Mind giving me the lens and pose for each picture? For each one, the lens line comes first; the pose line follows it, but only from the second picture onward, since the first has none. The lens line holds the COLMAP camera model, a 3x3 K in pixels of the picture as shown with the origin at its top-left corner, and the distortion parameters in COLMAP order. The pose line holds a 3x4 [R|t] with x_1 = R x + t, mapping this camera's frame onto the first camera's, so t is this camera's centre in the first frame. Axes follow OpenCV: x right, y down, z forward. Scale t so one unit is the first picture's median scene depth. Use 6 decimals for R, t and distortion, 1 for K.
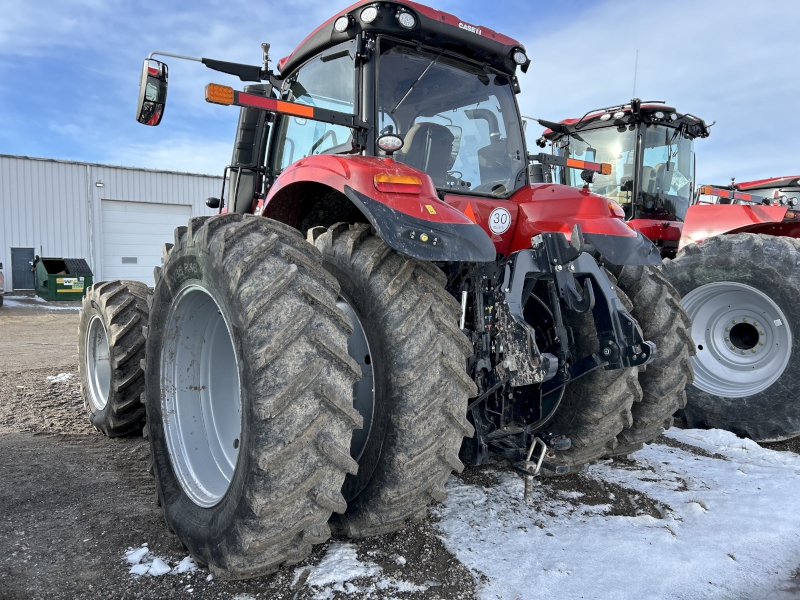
lens RADIAL K [[607.4, 0, 404.6], [0, 607.4, 301.0], [0, 0, 1]] dist [0.026813, -0.009745]
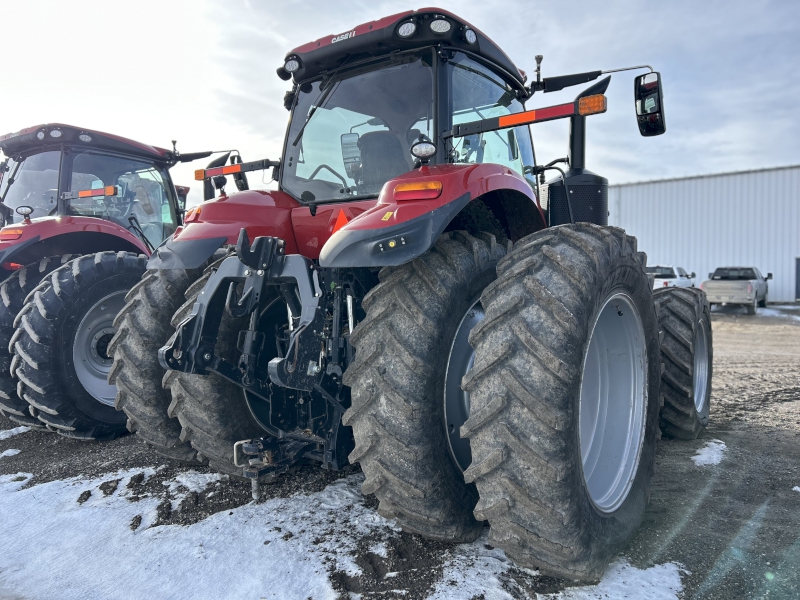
lens RADIAL K [[607.4, 0, 399.0], [0, 607.4, 300.3], [0, 0, 1]] dist [0.026813, -0.009745]
pose [[0.244484, 0.023801, -0.969361, 1.107168], [-0.044117, 0.998936, 0.013400, -0.028049], [0.968649, 0.039489, 0.245274, 0.847726]]
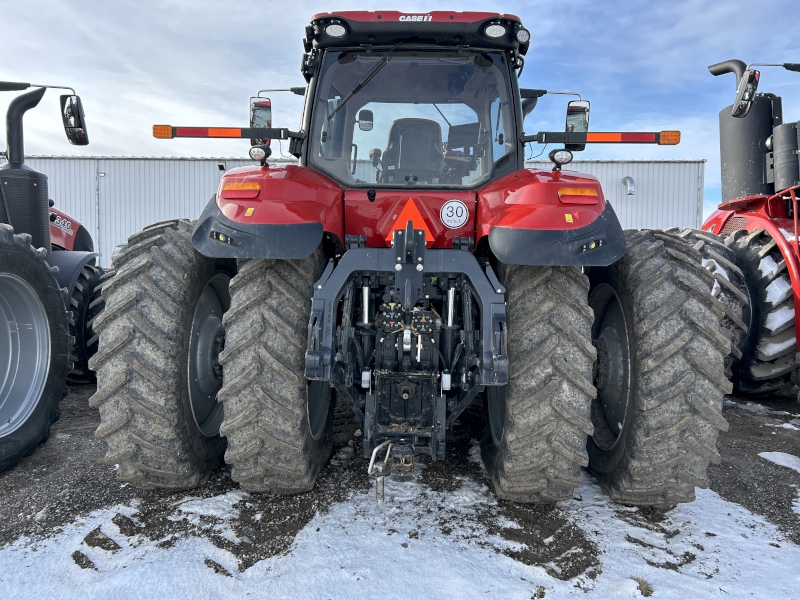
lens RADIAL K [[607.4, 0, 400.4], [0, 607.4, 298.9], [0, 0, 1]] dist [0.026813, -0.009745]
pose [[0.755285, 0.059793, -0.652663, 0.744088], [-0.046199, 0.998210, 0.037988, -0.033963], [0.653766, 0.001461, 0.756695, 0.243241]]
